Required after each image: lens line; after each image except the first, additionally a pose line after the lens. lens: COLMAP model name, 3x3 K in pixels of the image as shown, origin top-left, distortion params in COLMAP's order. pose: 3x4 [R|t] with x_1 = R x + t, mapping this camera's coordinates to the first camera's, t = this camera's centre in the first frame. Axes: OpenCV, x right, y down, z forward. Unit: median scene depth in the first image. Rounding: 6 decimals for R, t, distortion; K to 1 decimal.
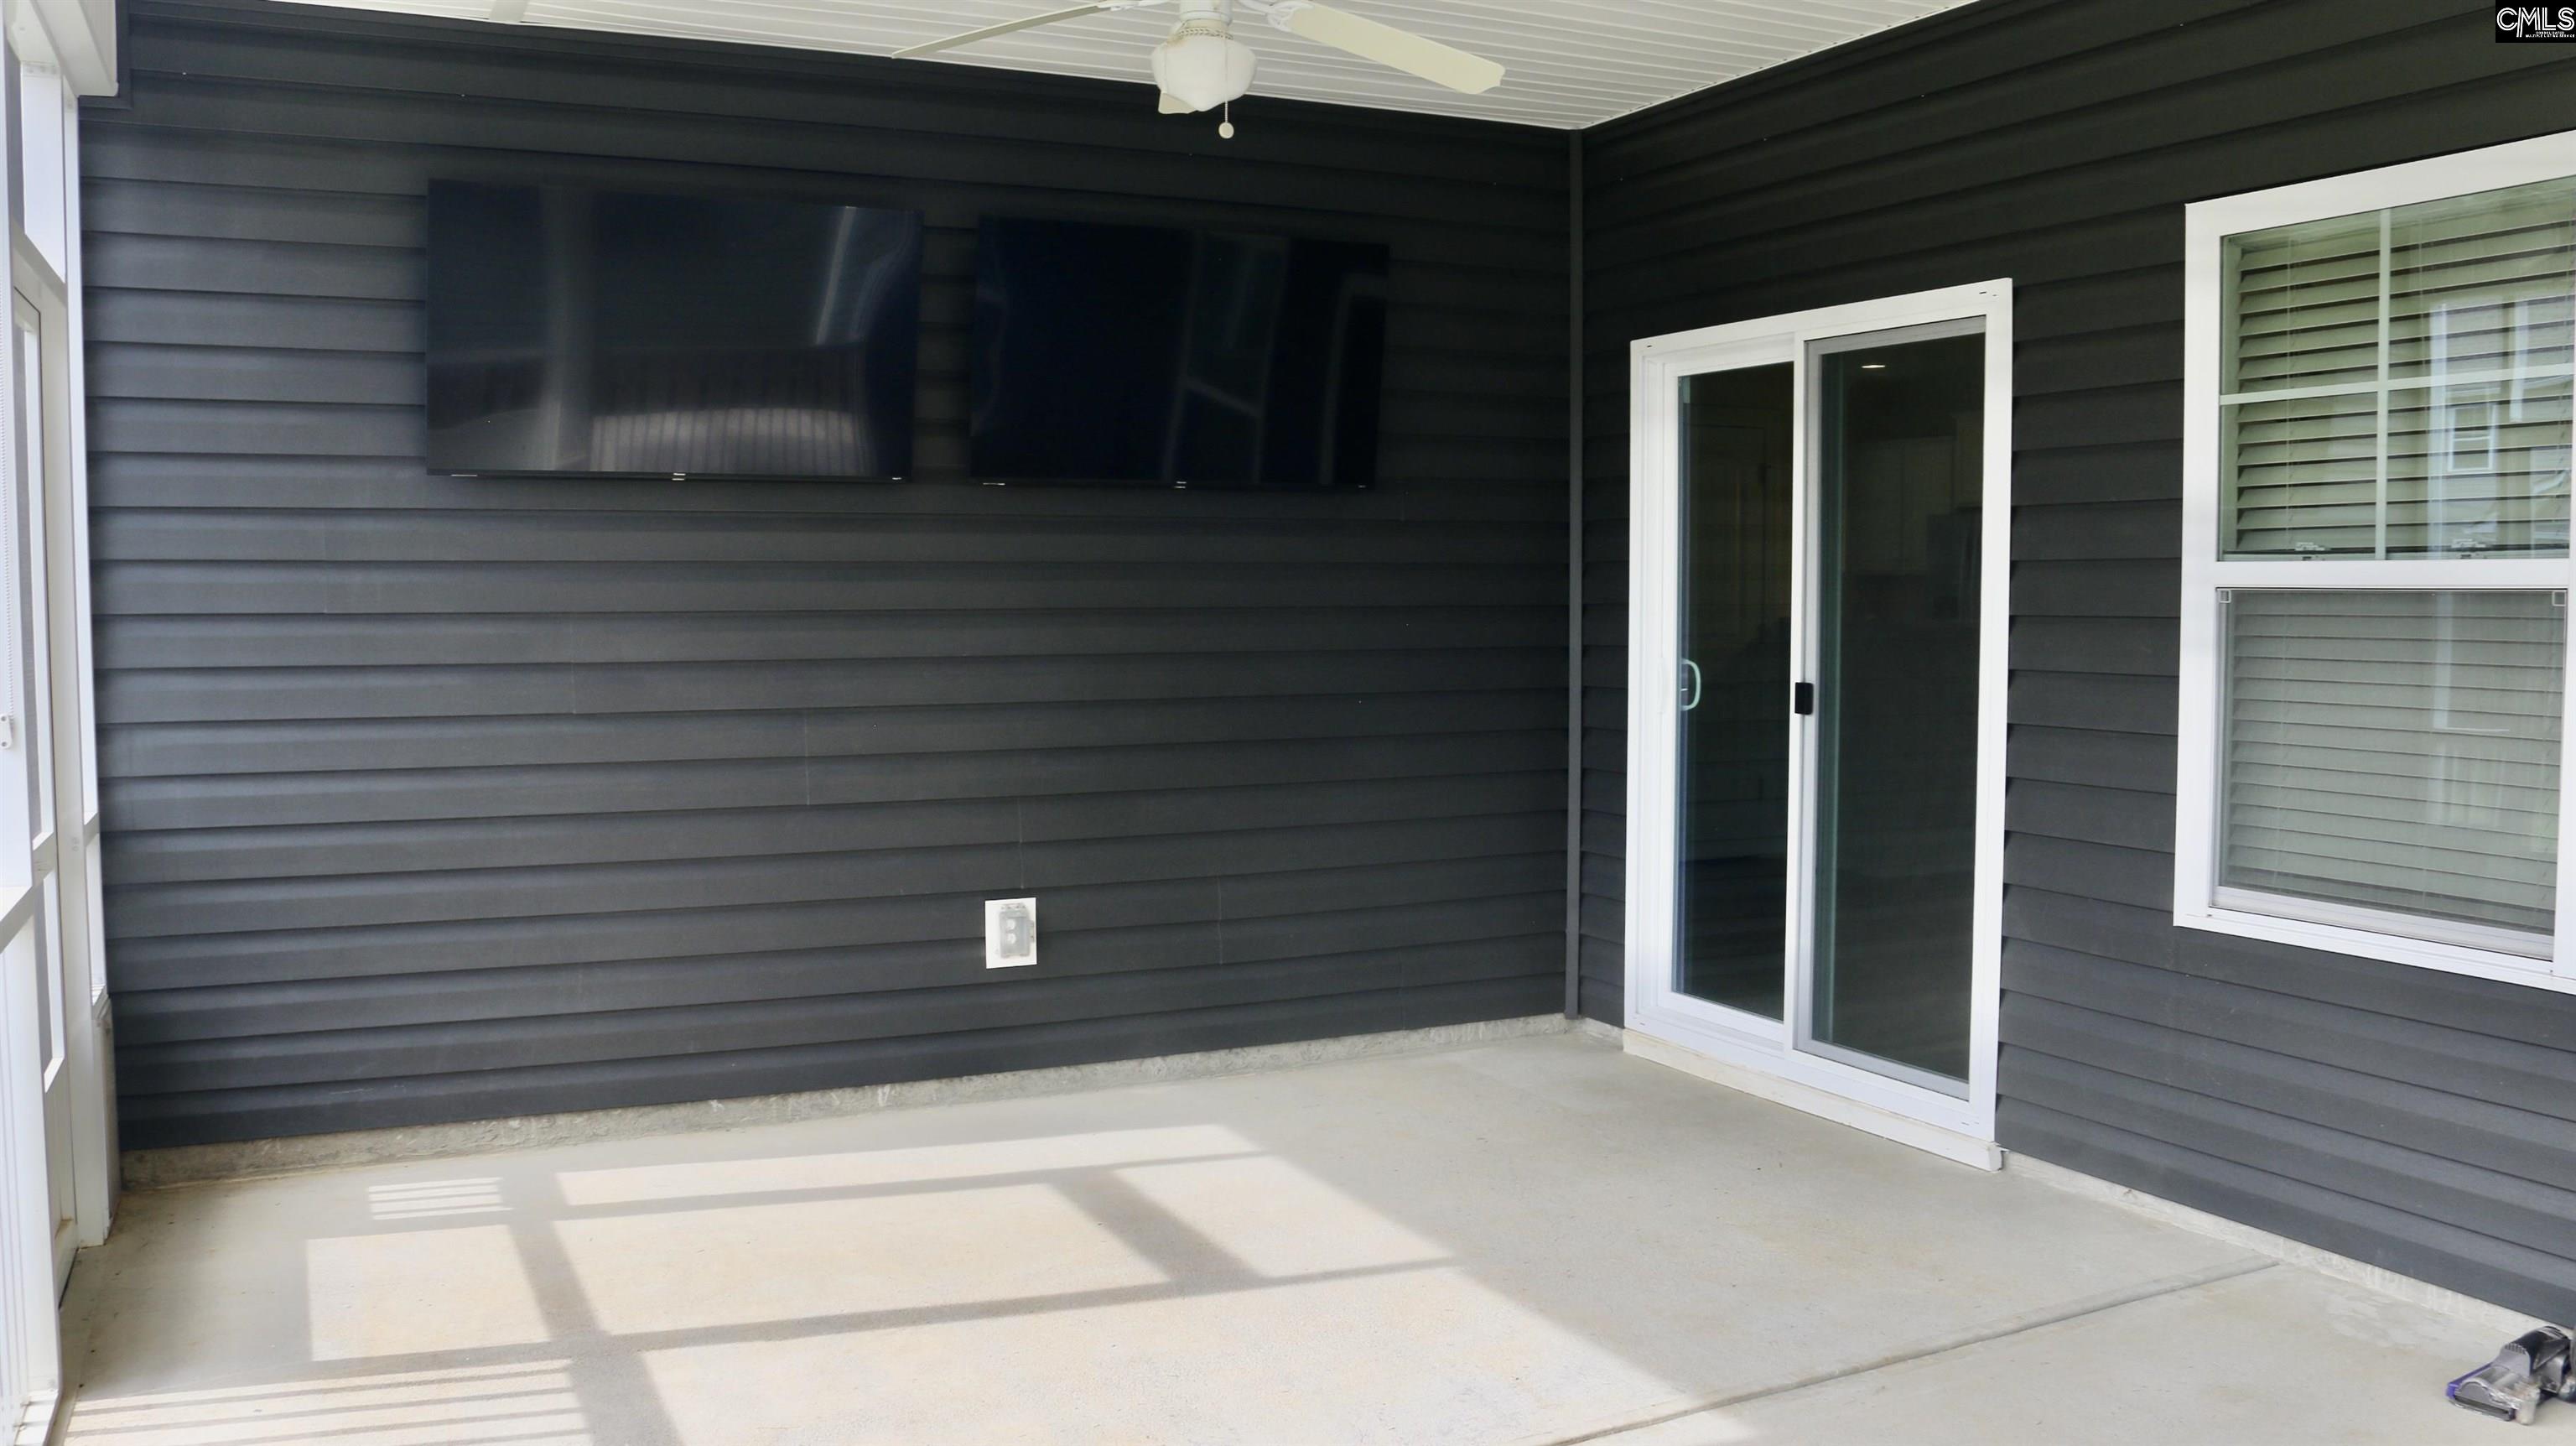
lens RADIAL K [[2146.3, 0, 1257.4], [0, 2146.3, 710.0], [0, 0, 1]] dist [-0.153300, 0.136252]
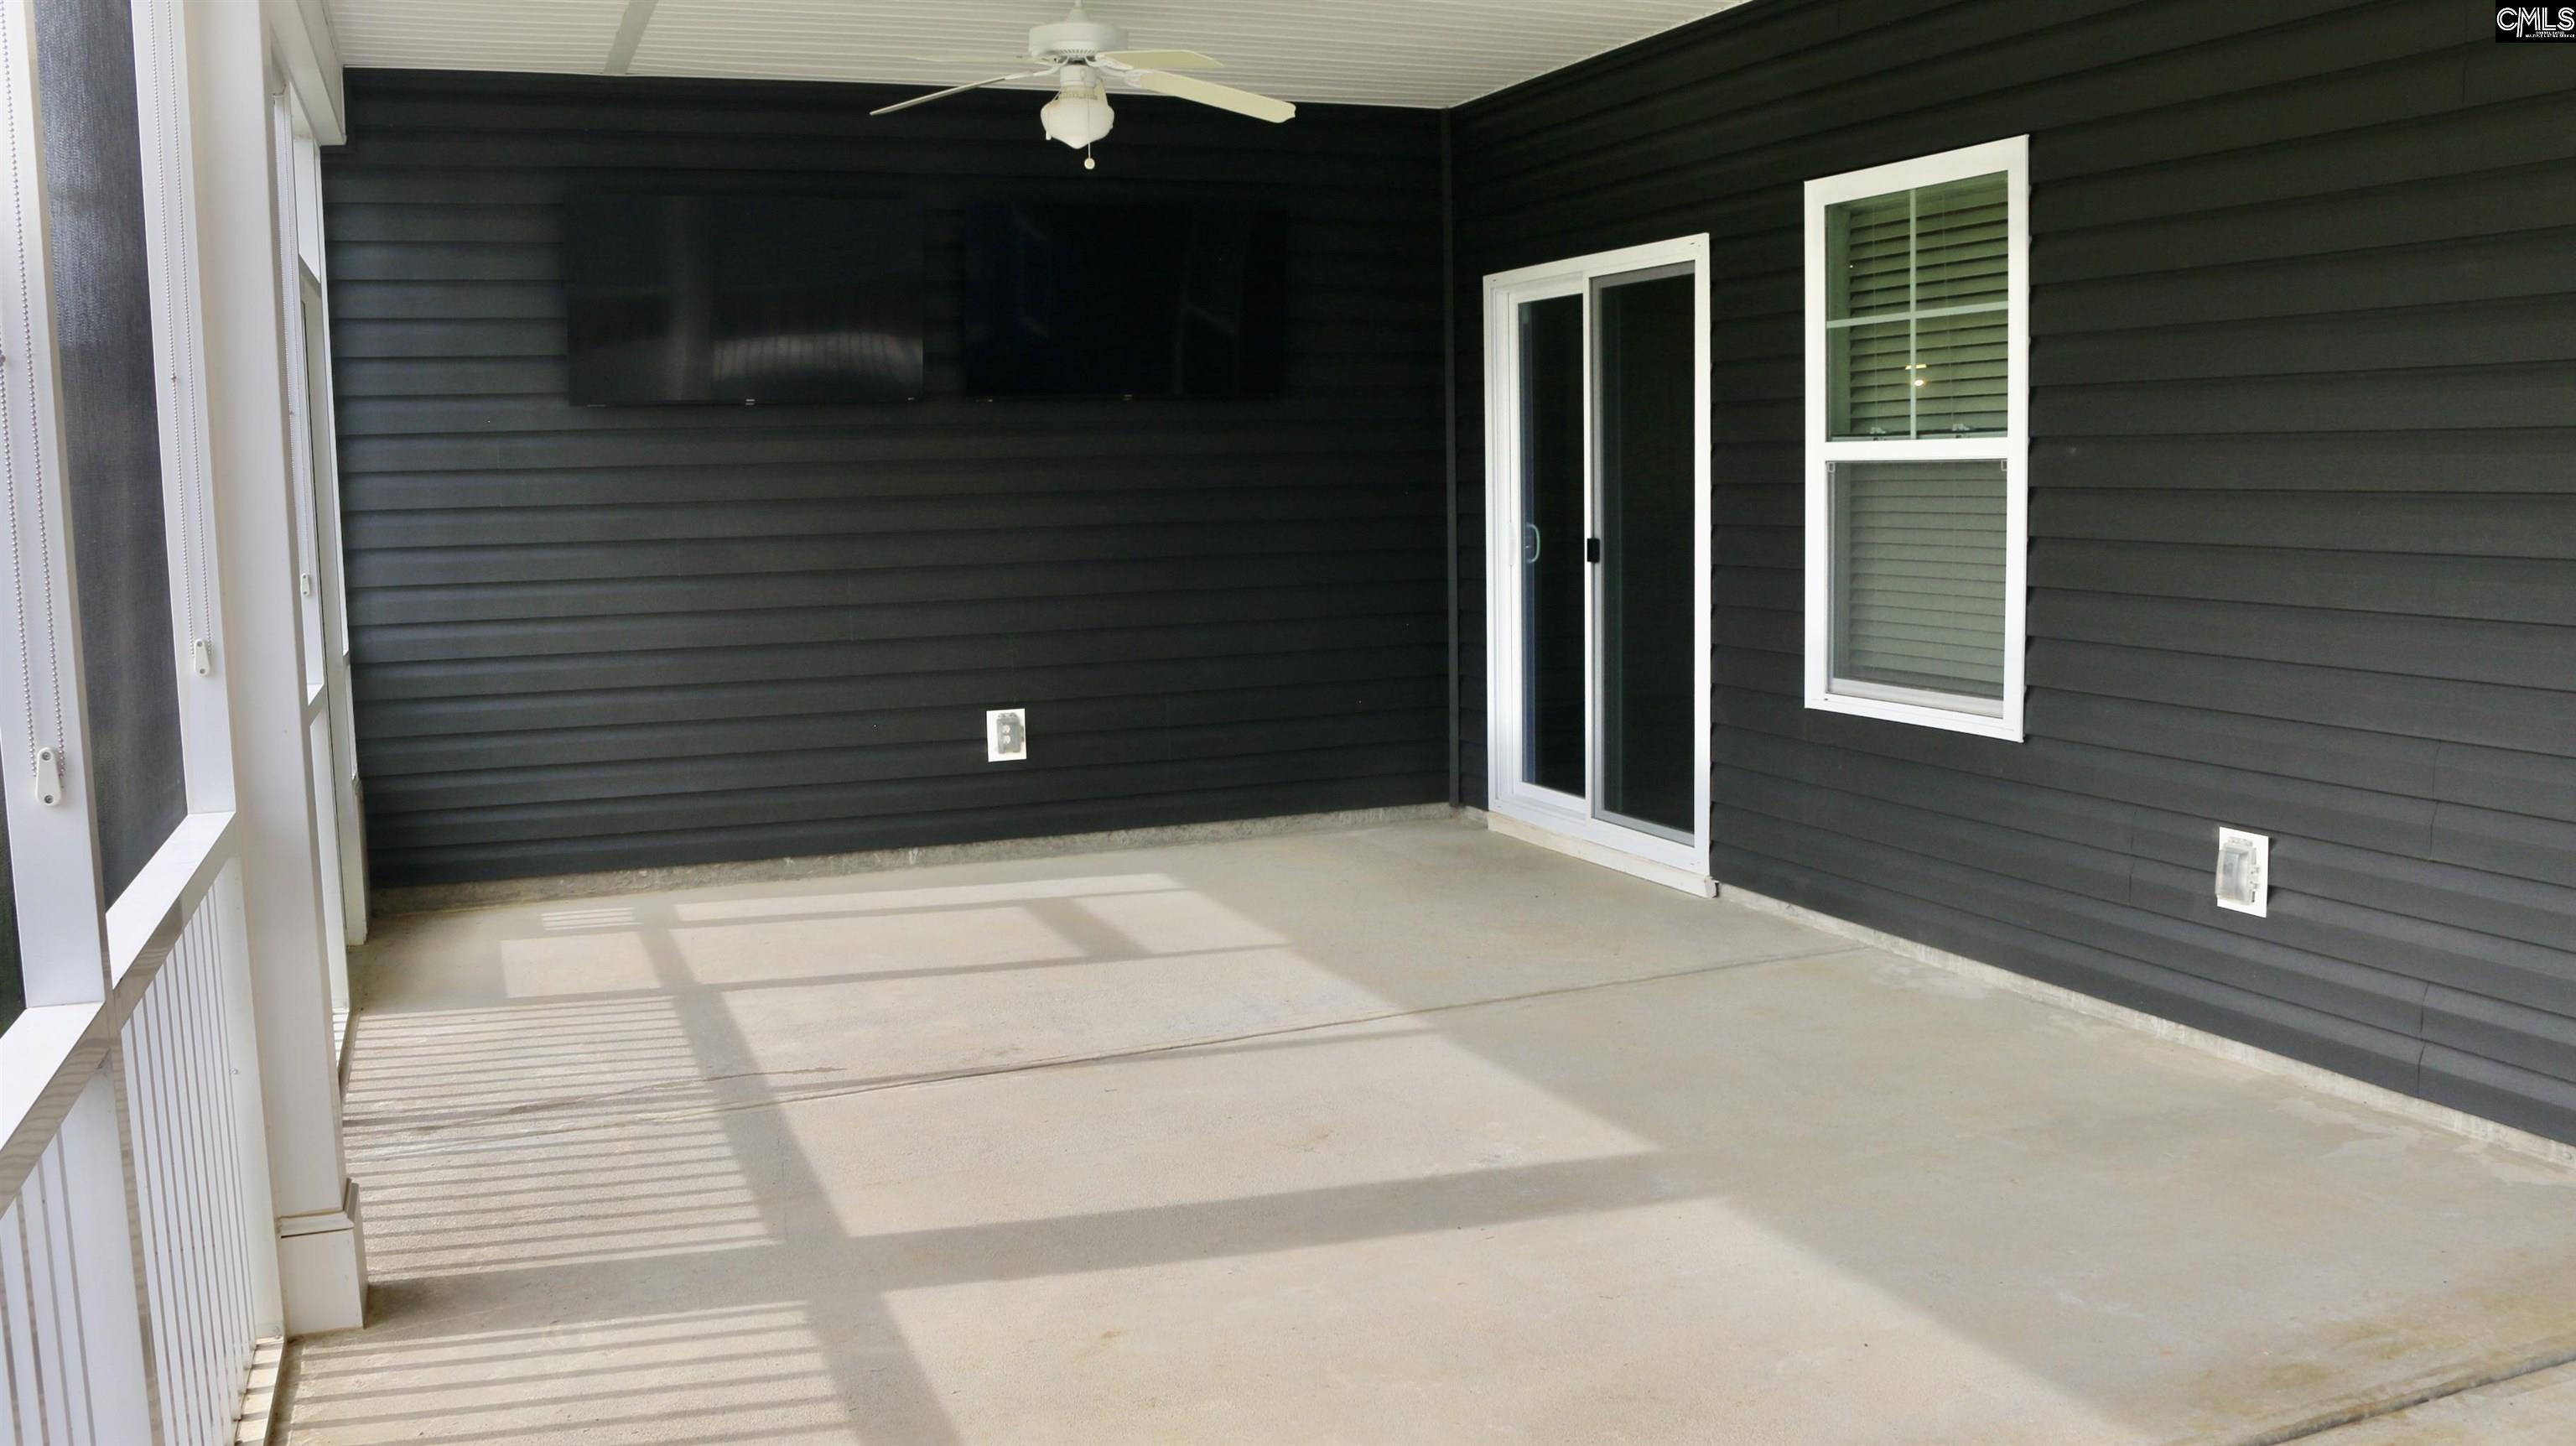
lens RADIAL K [[2117.1, 0, 1260.7], [0, 2117.1, 723.3], [0, 0, 1]] dist [-0.155961, 0.126502]
pose [[0.997528, -0.009698, -0.069602, 0.148504], [0.013848, 0.998139, 0.059393, 0.022066], [0.068896, -0.060210, 0.995805, -0.336148]]
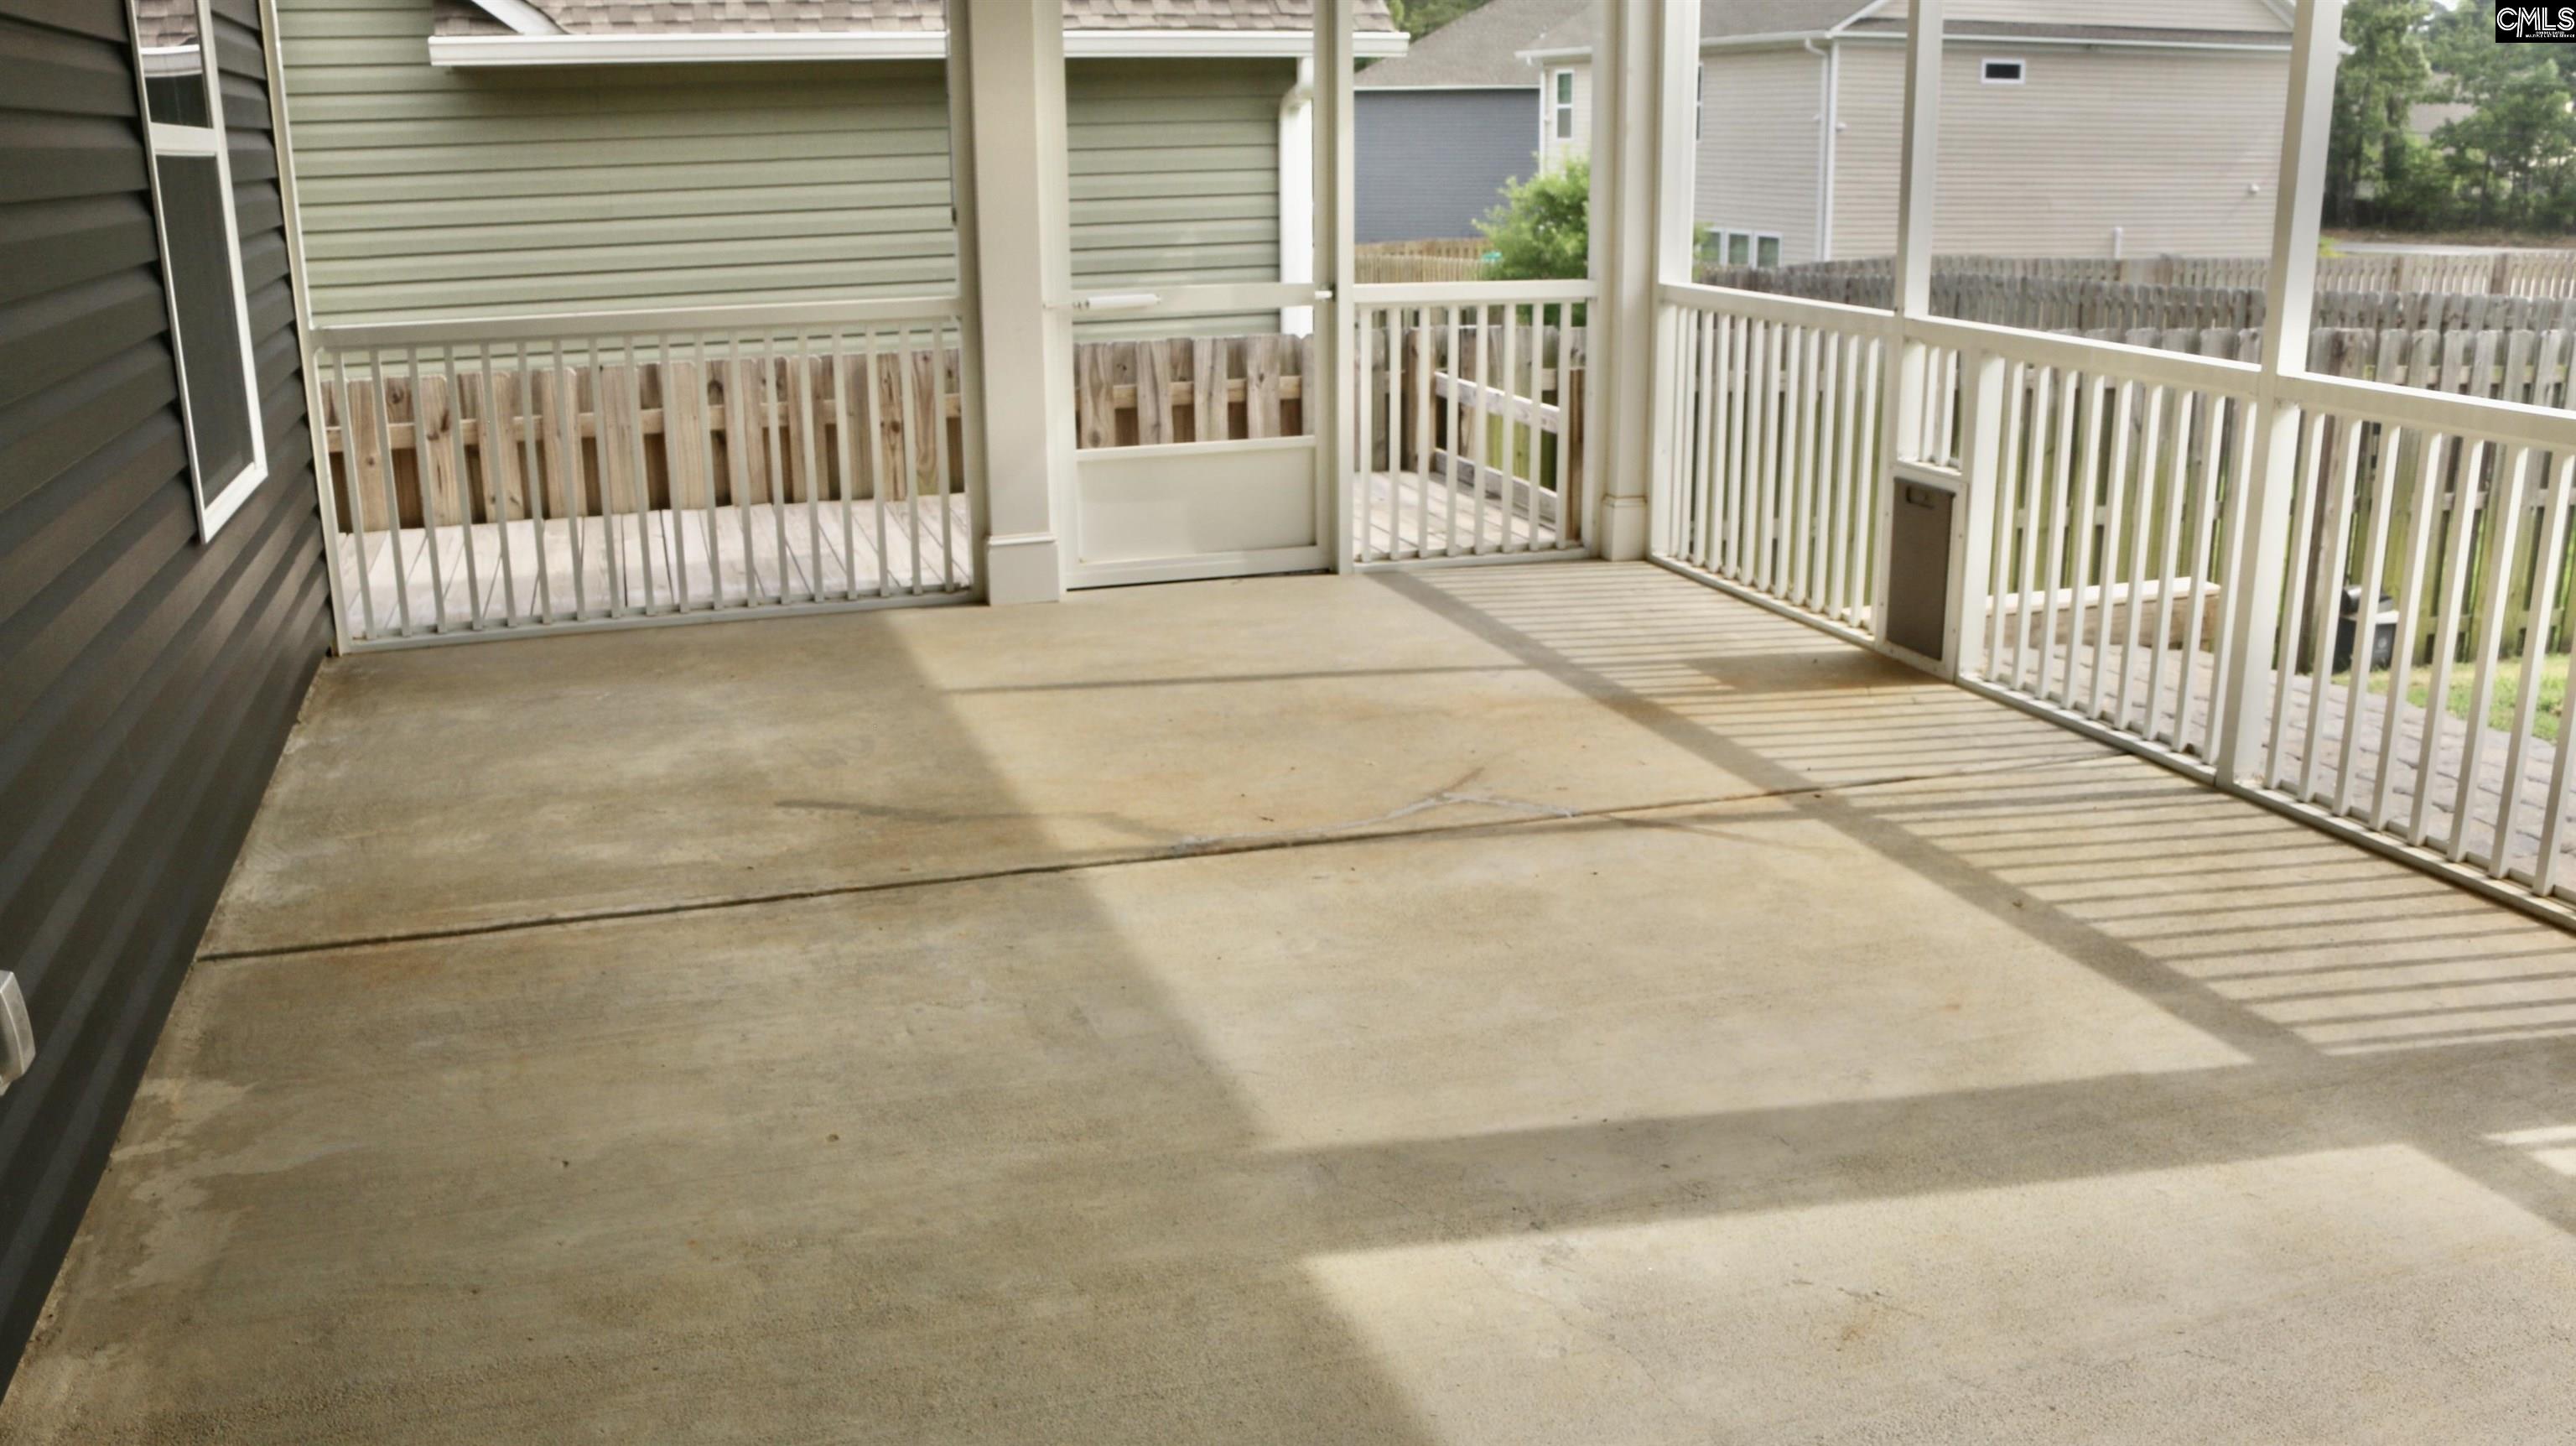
lens RADIAL K [[2117.1, 0, 1260.7], [0, 2117.1, 723.3], [0, 0, 1]] dist [-0.155961, 0.126502]
pose [[-0.992009, -0.018895, 0.124744, 0.187284], [0.023673, 0.943287, 0.331133, -0.049654], [-0.123926, 0.331440, -0.935302, 0.902118]]
